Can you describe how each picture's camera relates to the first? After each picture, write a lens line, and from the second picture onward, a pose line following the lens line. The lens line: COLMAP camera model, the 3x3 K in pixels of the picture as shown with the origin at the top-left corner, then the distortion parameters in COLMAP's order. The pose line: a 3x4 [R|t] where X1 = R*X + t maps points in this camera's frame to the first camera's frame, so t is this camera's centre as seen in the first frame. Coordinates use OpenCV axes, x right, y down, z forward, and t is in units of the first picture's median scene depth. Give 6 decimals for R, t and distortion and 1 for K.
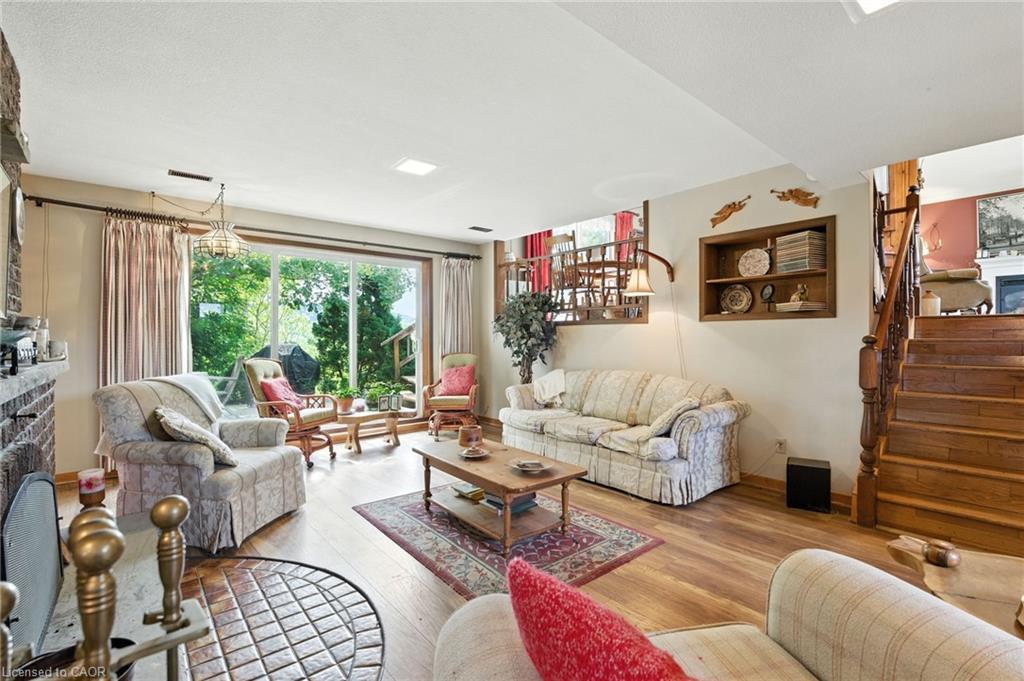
lens RADIAL K [[466.5, 0, 512.0], [0, 466.5, 340.5], [0, 0, 1]] dist [-0.002709, 0.000044]
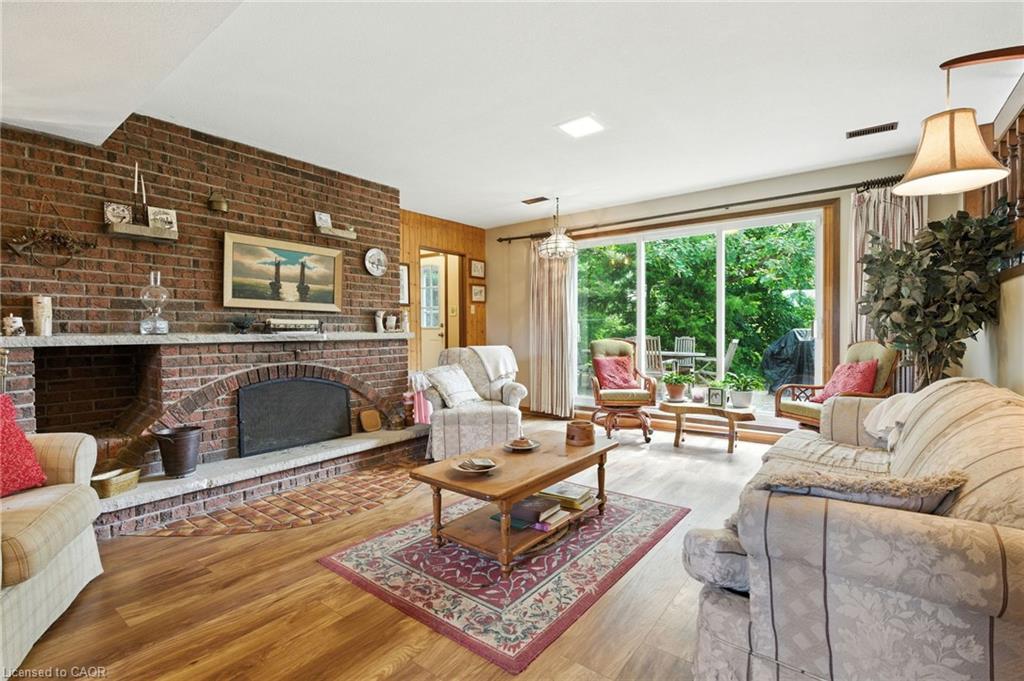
lens RADIAL K [[466.5, 0, 512.0], [0, 466.5, 340.5], [0, 0, 1]] dist [-0.002709, 0.000044]
pose [[0.206022, 0.026485, -0.978189, 0.627760], [-0.000776, 0.999638, 0.026903, 0.016064], [0.978547, -0.004783, 0.205968, 0.648461]]
